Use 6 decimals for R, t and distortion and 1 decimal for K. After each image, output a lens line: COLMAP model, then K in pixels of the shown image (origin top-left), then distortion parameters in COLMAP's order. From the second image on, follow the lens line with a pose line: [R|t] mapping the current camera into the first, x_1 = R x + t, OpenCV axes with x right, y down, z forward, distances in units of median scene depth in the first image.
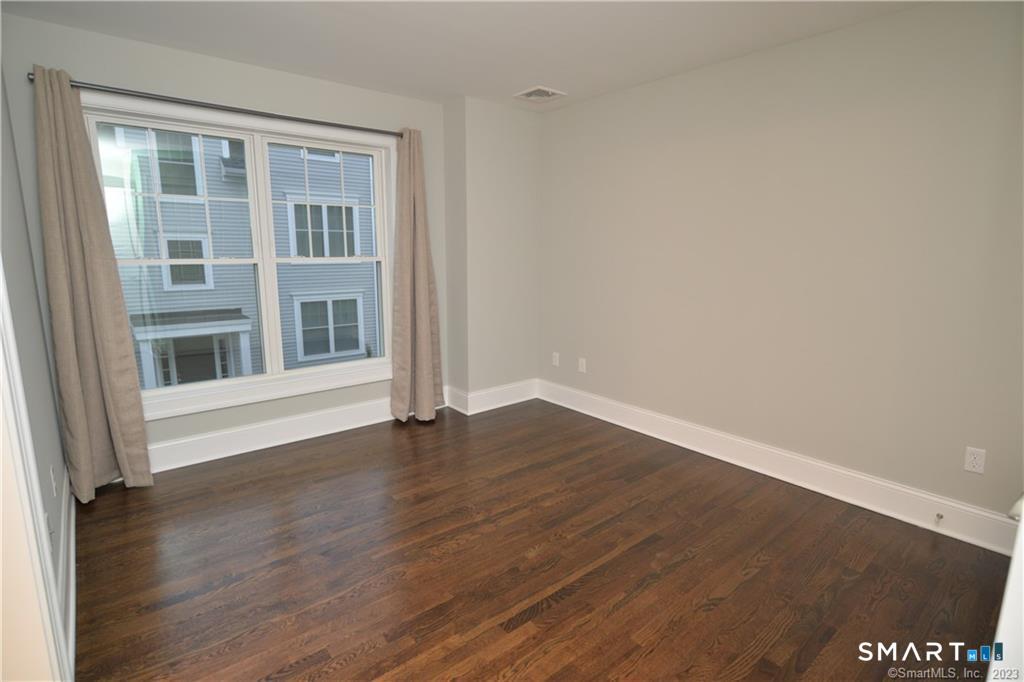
lens RADIAL K [[511.6, 0, 514.9], [0, 511.6, 339.2], [0, 0, 1]] dist [-0.010387, 0.001159]
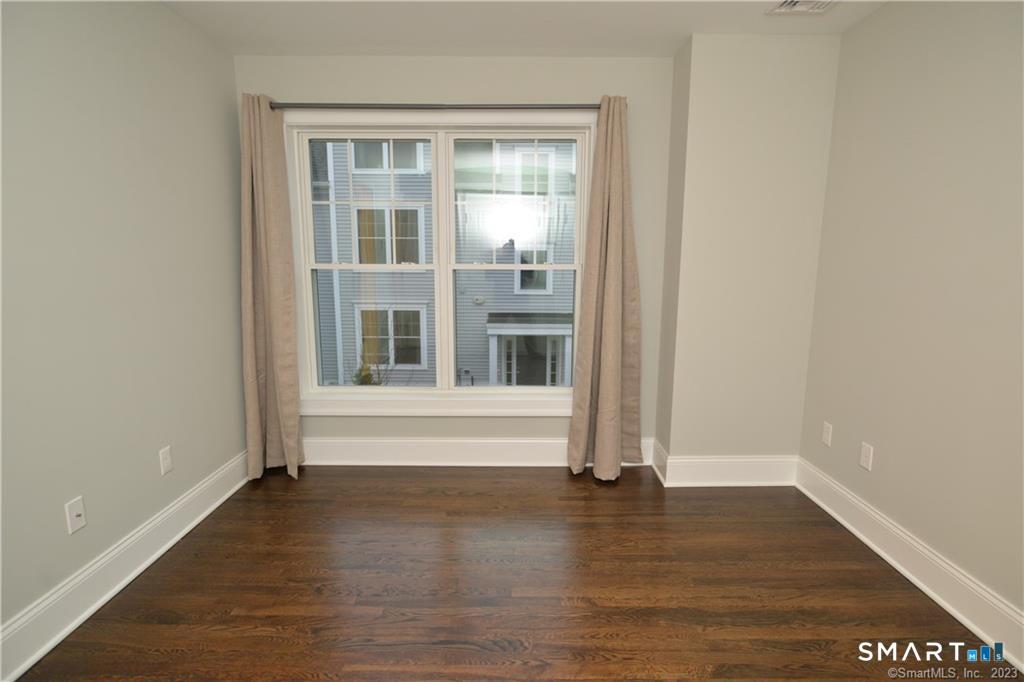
lens RADIAL K [[511.6, 0, 516.5], [0, 511.6, 338.1], [0, 0, 1]] dist [-0.010387, 0.001159]
pose [[0.765251, 0.097202, -0.636351, 0.190622], [-0.111155, 0.993638, 0.018106, -0.048859], [0.634063, 0.056878, 0.771187, 0.320100]]
